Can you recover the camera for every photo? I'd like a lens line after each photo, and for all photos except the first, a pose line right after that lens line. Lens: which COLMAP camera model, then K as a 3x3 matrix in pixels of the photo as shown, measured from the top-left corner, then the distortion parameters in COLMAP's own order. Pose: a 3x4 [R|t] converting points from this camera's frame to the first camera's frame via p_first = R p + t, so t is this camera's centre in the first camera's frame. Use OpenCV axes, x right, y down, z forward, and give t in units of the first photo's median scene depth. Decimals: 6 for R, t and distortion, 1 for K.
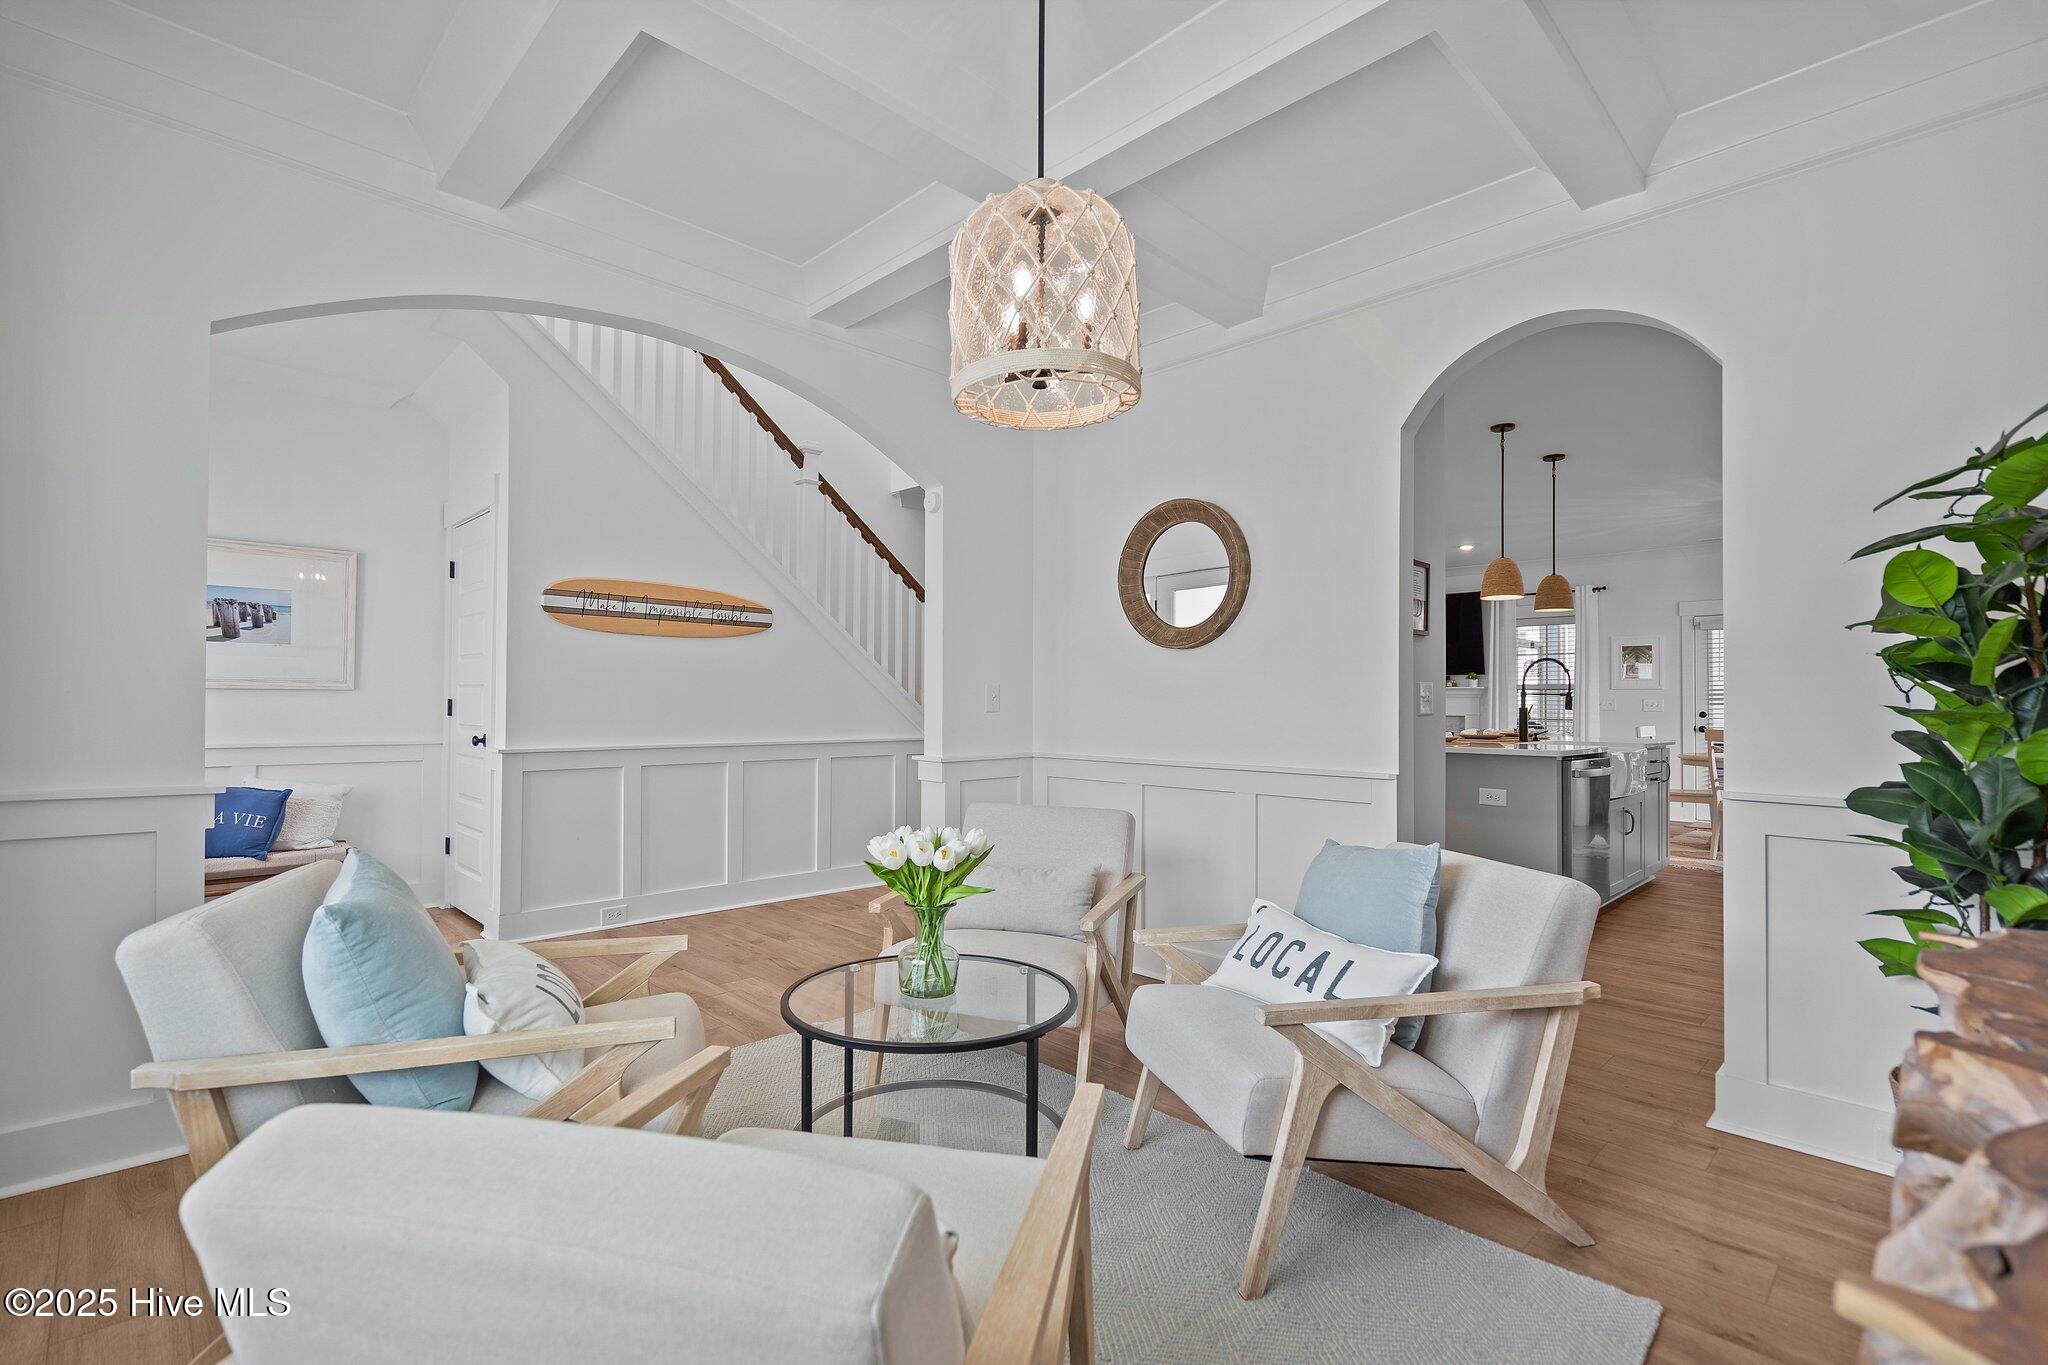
lens RADIAL K [[929.1, 0, 1027.1], [0, 929.1, 690.4], [0, 0, 1]] dist [-0.001204, 0.000148]
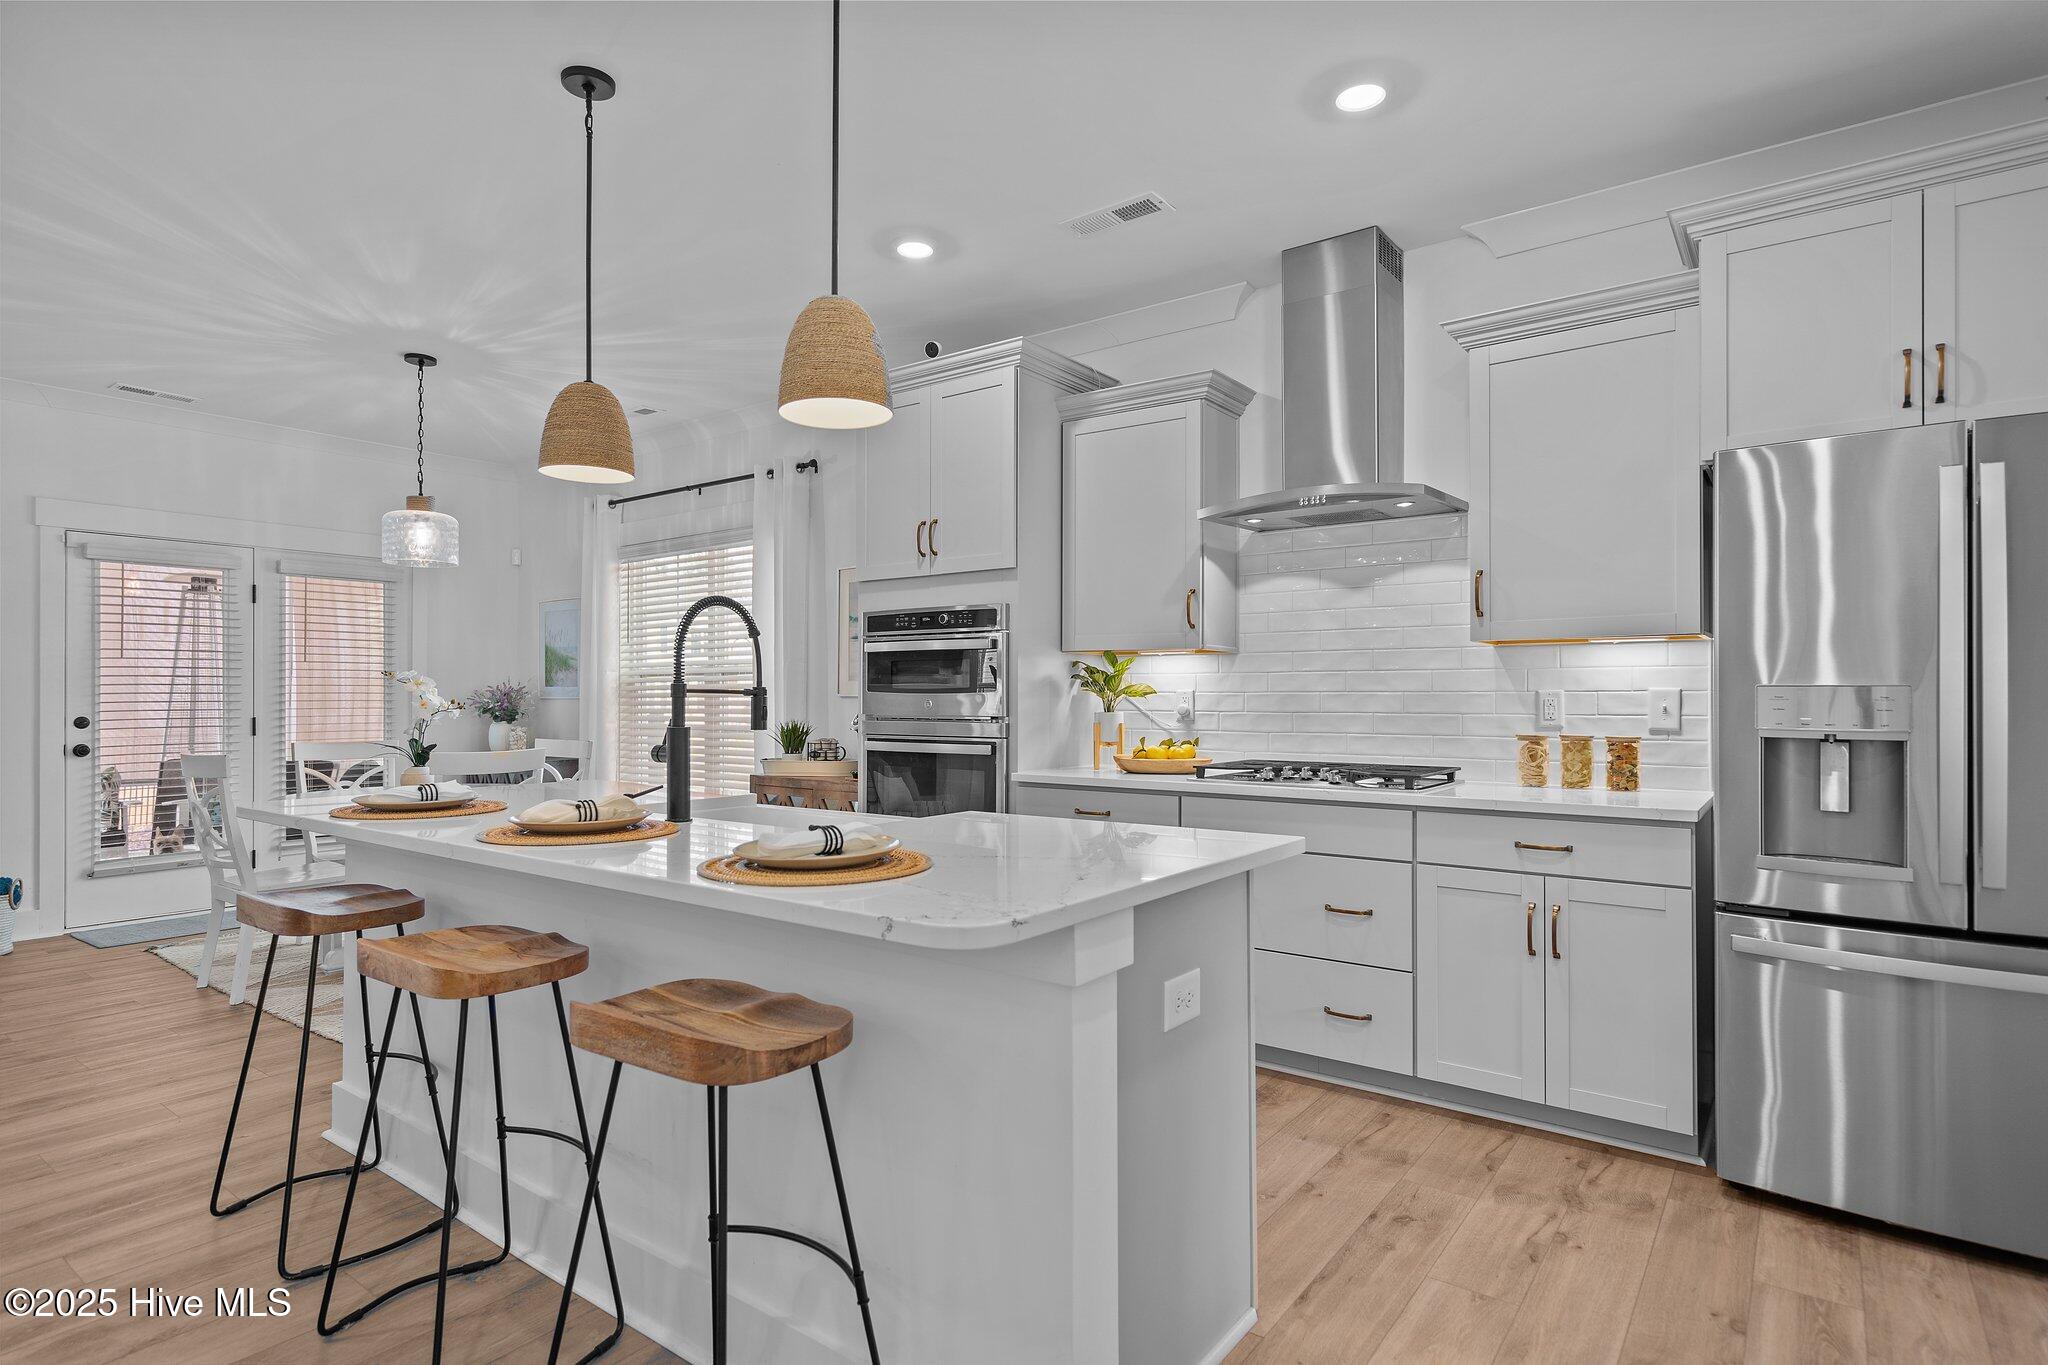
lens RADIAL K [[1059.5, 0, 1024.0], [0, 1059.5, 682.5], [0, 0, 1]] dist [0.005547, 0.000824]
pose [[-0.151159, 0.004814, 0.988498, 0.114545], [-0.012389, 0.999900, -0.006764, 0.002468], [-0.988432, -0.013269, -0.151085, 1.025943]]
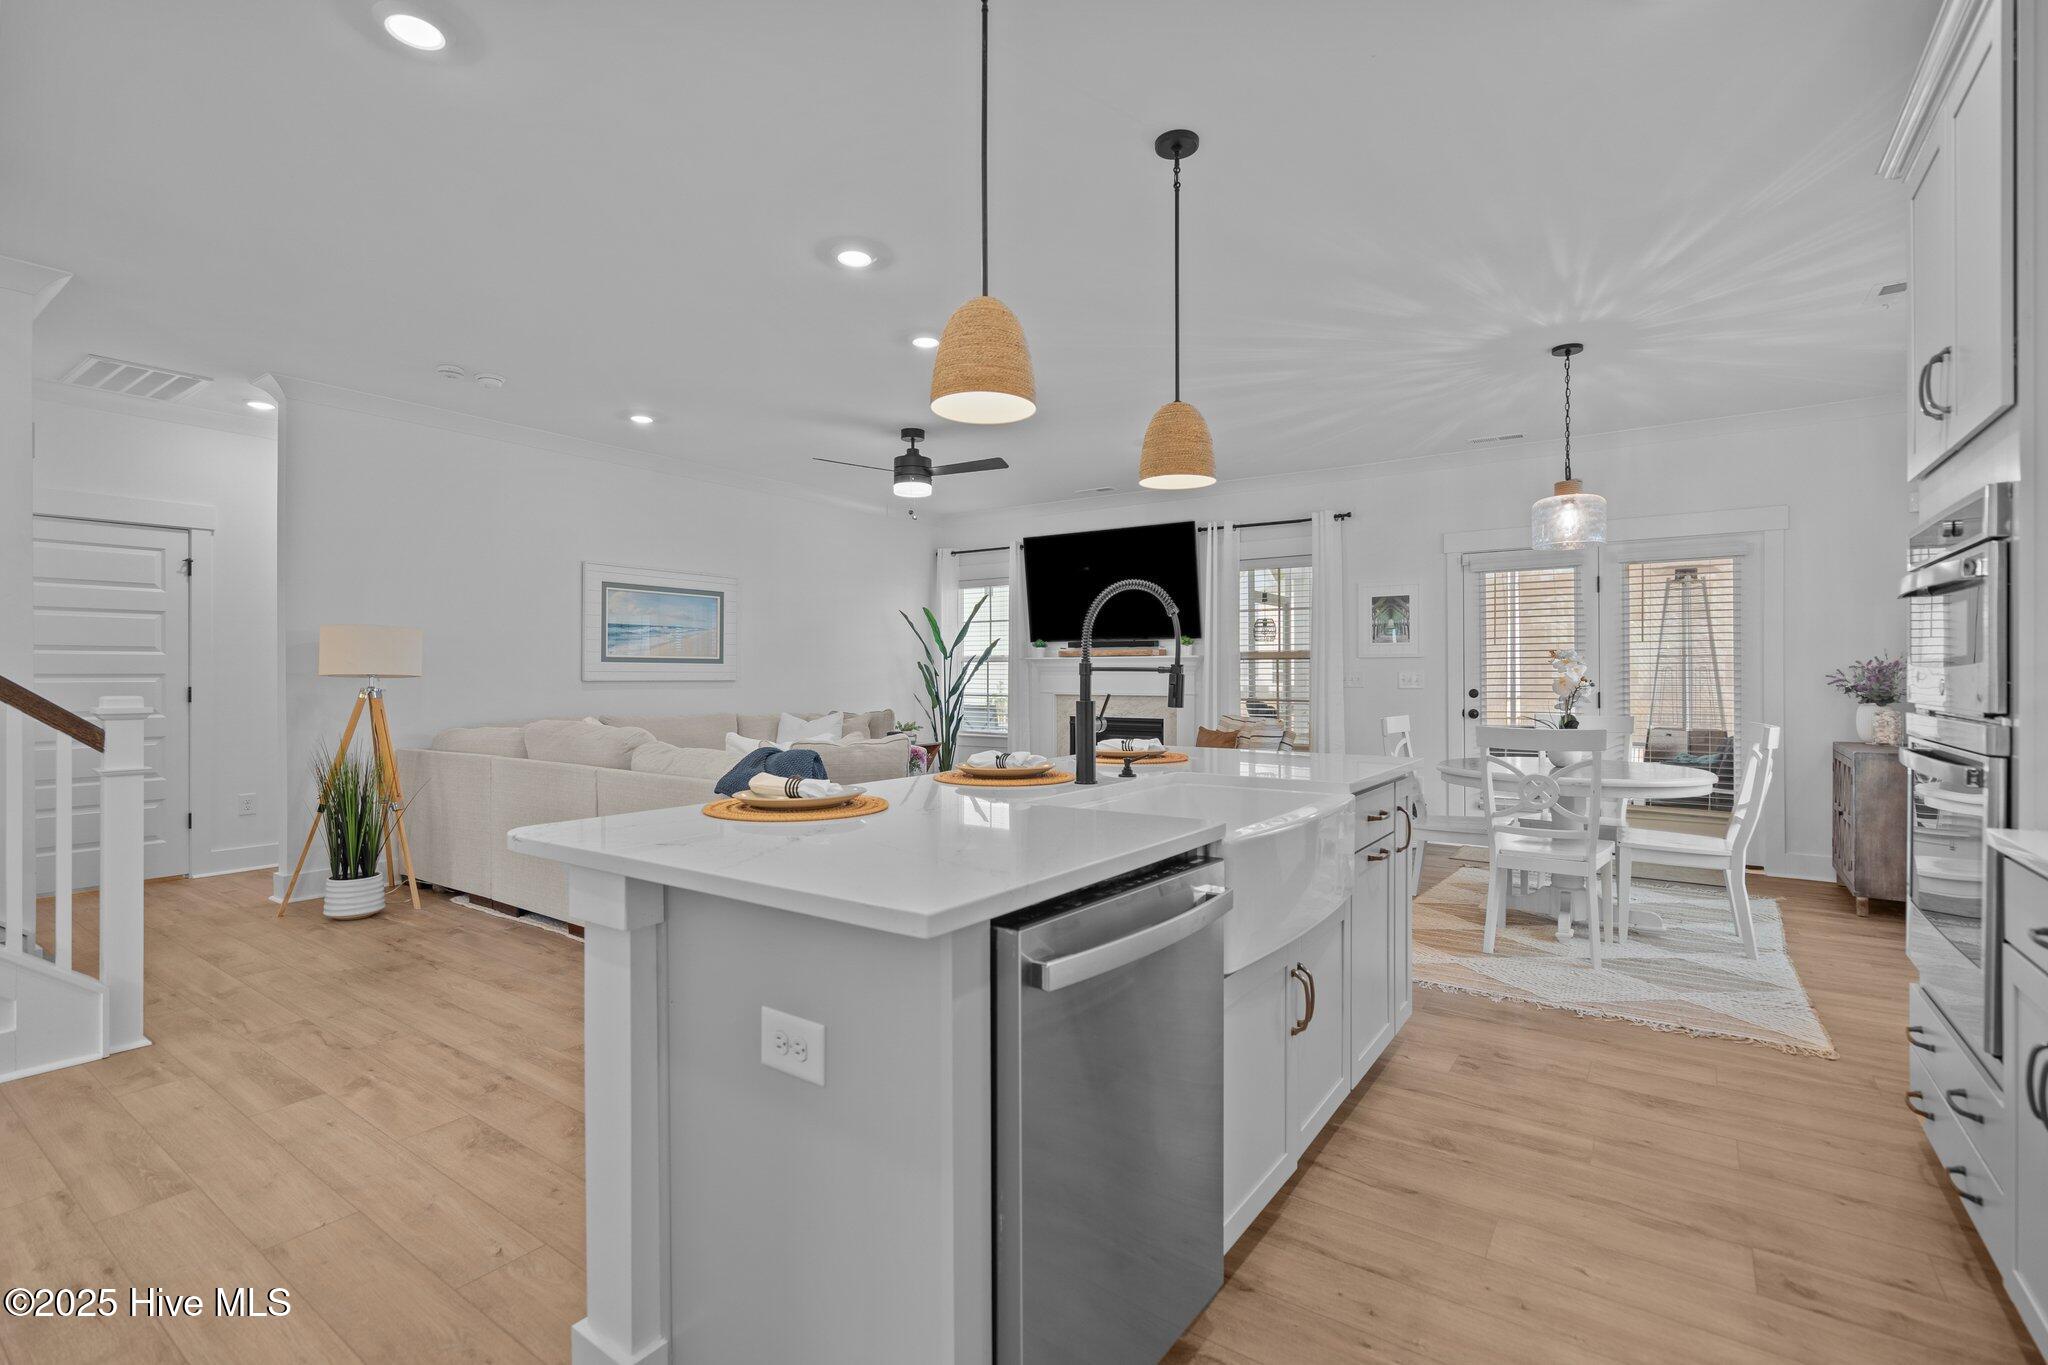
lens RADIAL K [[932.3, 0, 1024.0], [0, 932.3, 682.5], [0, 0, 1]] dist [-0.001637, -0.000074]
pose [[0.984080, -0.011190, 0.177373, 0.478306], [0.007578, 0.999750, 0.021029, 0.000973], [-0.177564, -0.019350, 0.983919, 0.654851]]
